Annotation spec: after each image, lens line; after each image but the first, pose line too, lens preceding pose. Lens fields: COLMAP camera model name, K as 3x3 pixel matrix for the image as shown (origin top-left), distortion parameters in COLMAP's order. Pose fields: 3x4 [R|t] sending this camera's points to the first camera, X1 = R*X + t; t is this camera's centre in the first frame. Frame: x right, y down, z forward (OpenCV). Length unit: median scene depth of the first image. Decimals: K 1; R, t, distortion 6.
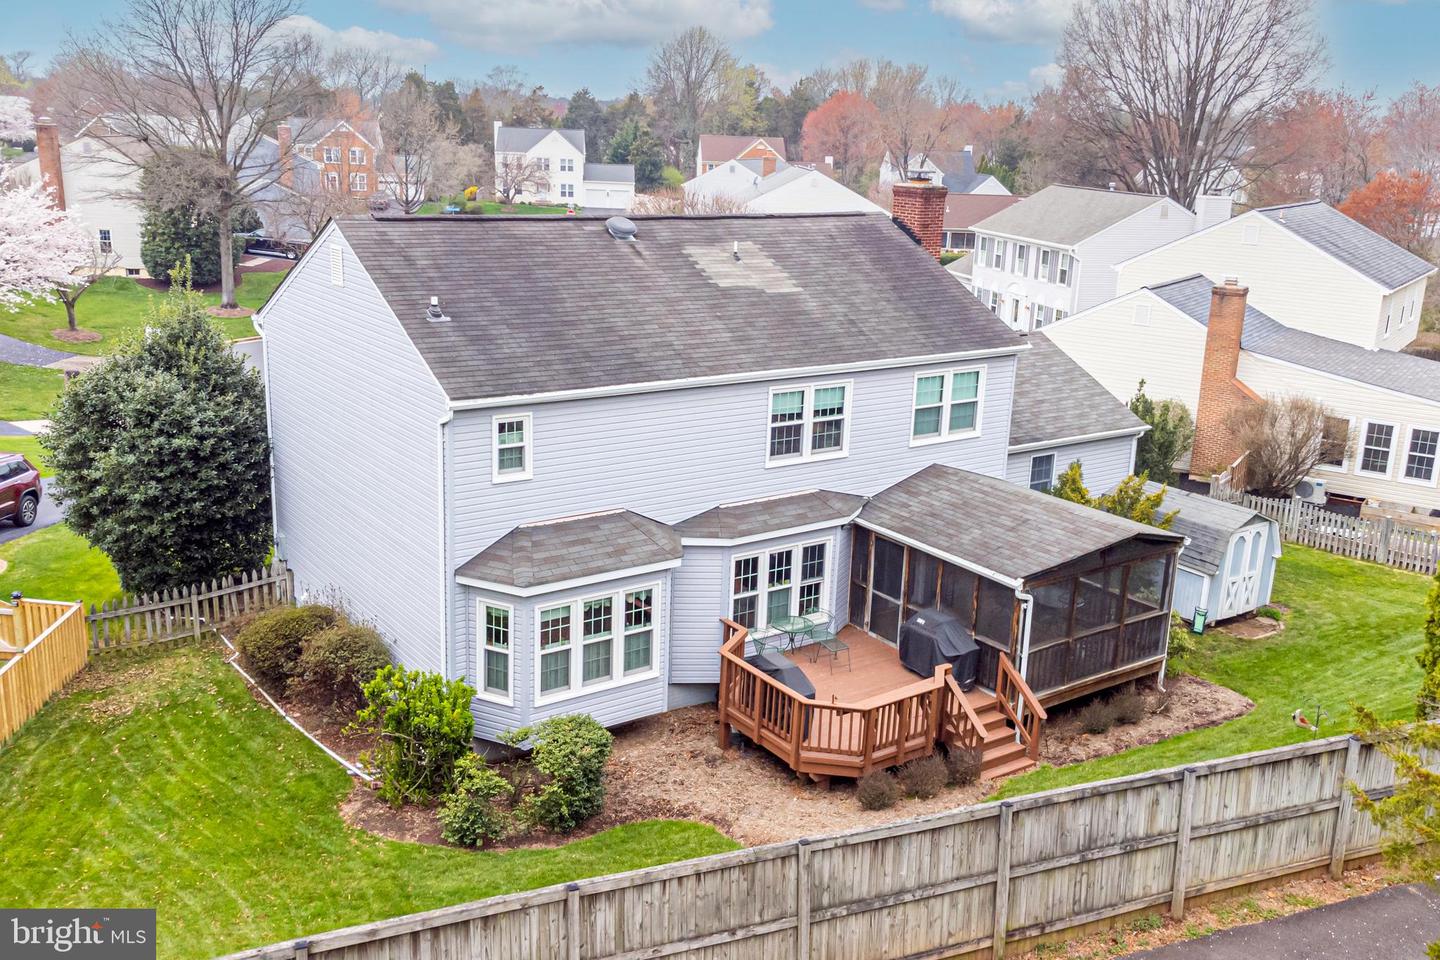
lens RADIAL K [[1299.1, 0, 720.0], [0, 1299.1, 480.0], [0, 0, 1]] dist [0.024182, 0.028728]
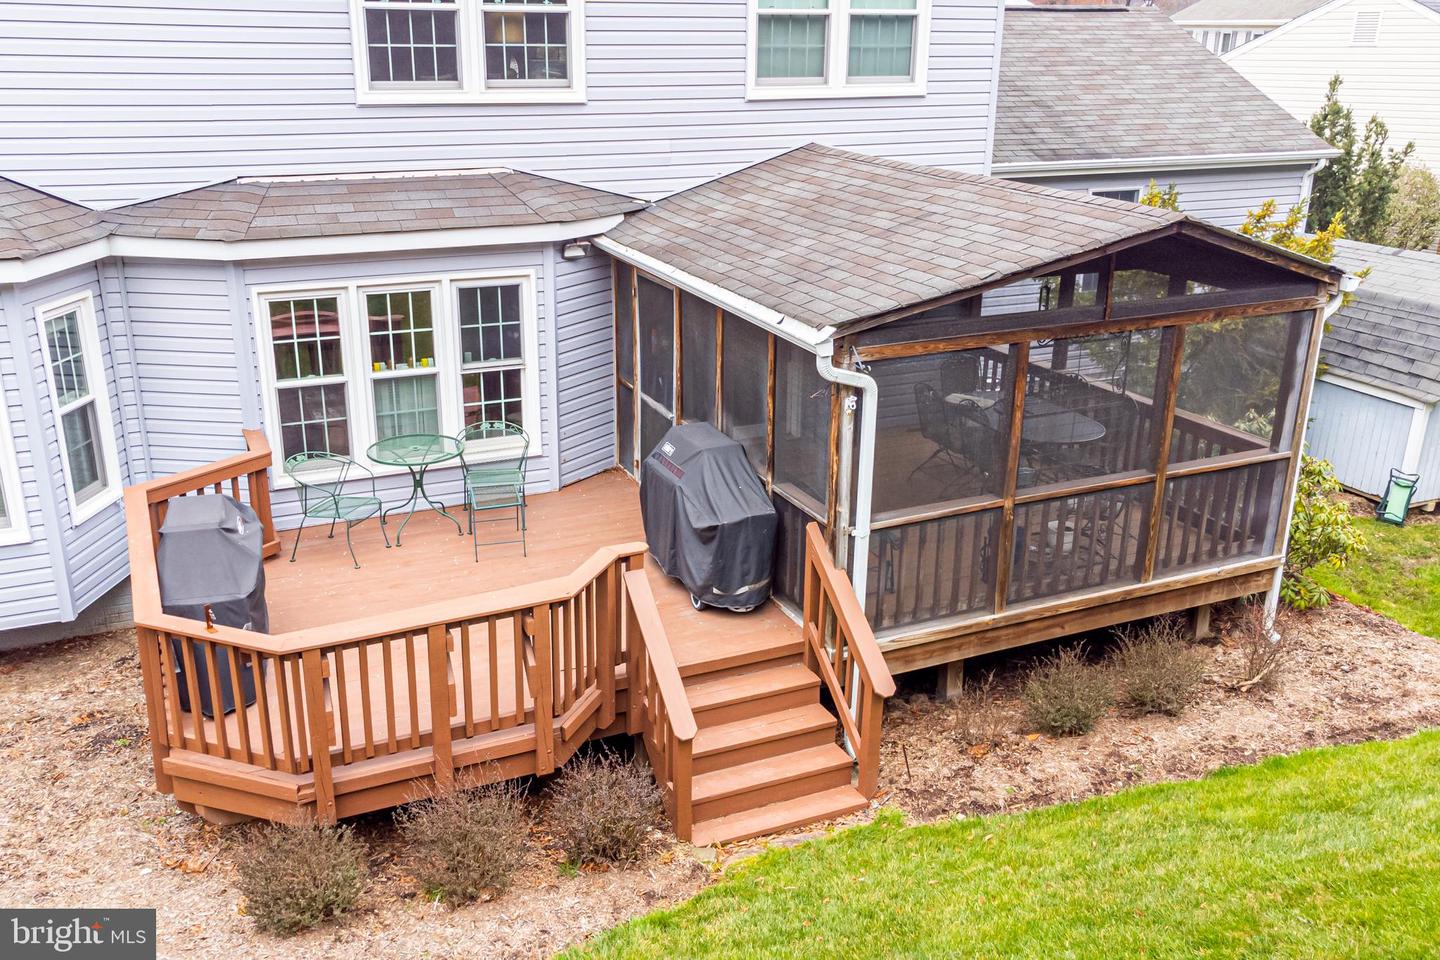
lens RADIAL K [[1261.5, 0, 704.1], [0, 1261.5, 477.6], [0, 0, 1]] dist [0.037048, 0.008551]
pose [[0.981441, 0.038128, -0.187934, 0.240999], [-0.024298, 0.996861, 0.075353, 0.084394], [0.190217, -0.069388, 0.979287, 0.575830]]
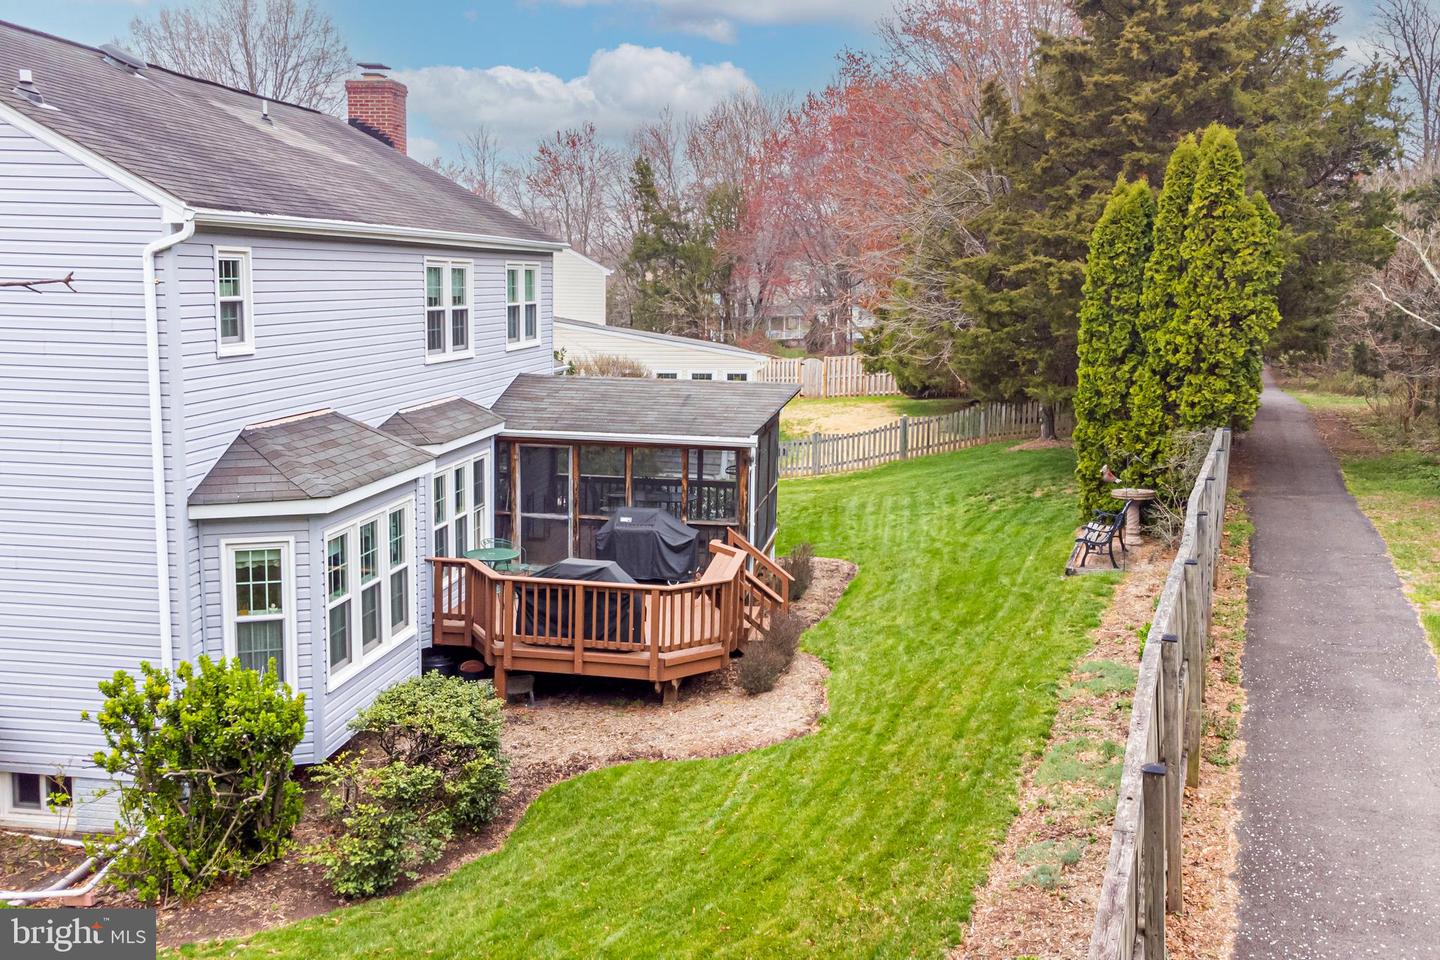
lens RADIAL K [[1261.5, 0, 704.1], [0, 1261.5, 477.6], [0, 0, 1]] dist [0.037048, 0.008551]
pose [[0.704082, -0.134584, 0.697249, -0.385230], [0.192808, 0.981222, -0.005300, 0.094202], [-0.683443, 0.138167, 0.716810, 0.347248]]
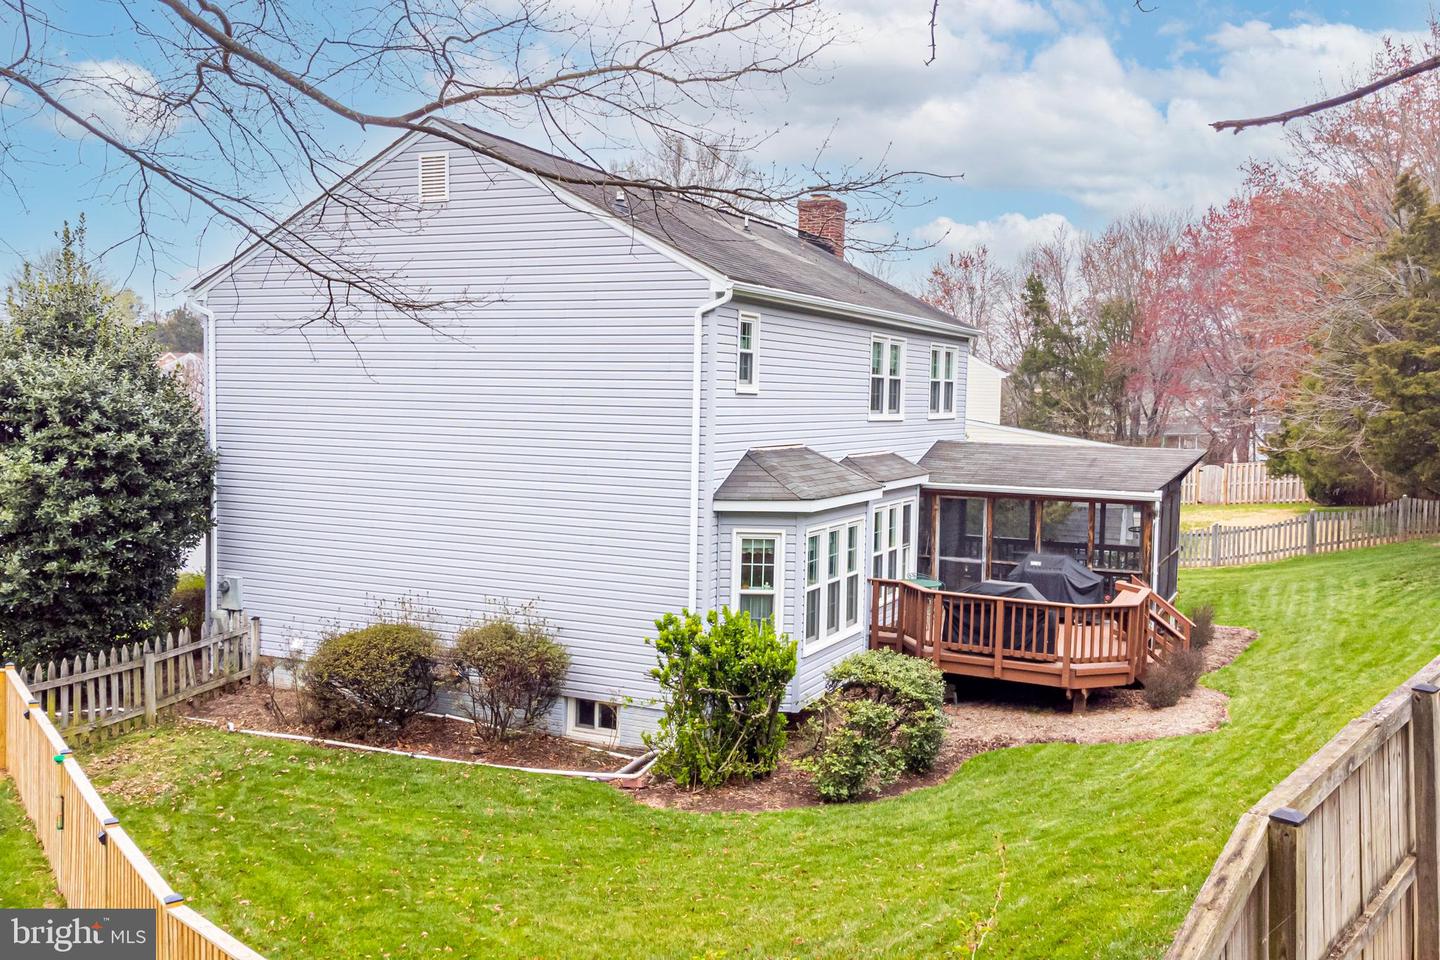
lens RADIAL K [[1269.8, 0, 692.7], [0, 1269.8, 482.9], [0, 0, 1]] dist [0.003060, 0.011383]
pose [[0.882899, -0.050713, 0.466816, -0.505650], [0.135314, 0.979456, -0.149519, 0.154319], [-0.449643, 0.195177, 0.871623, 0.264822]]
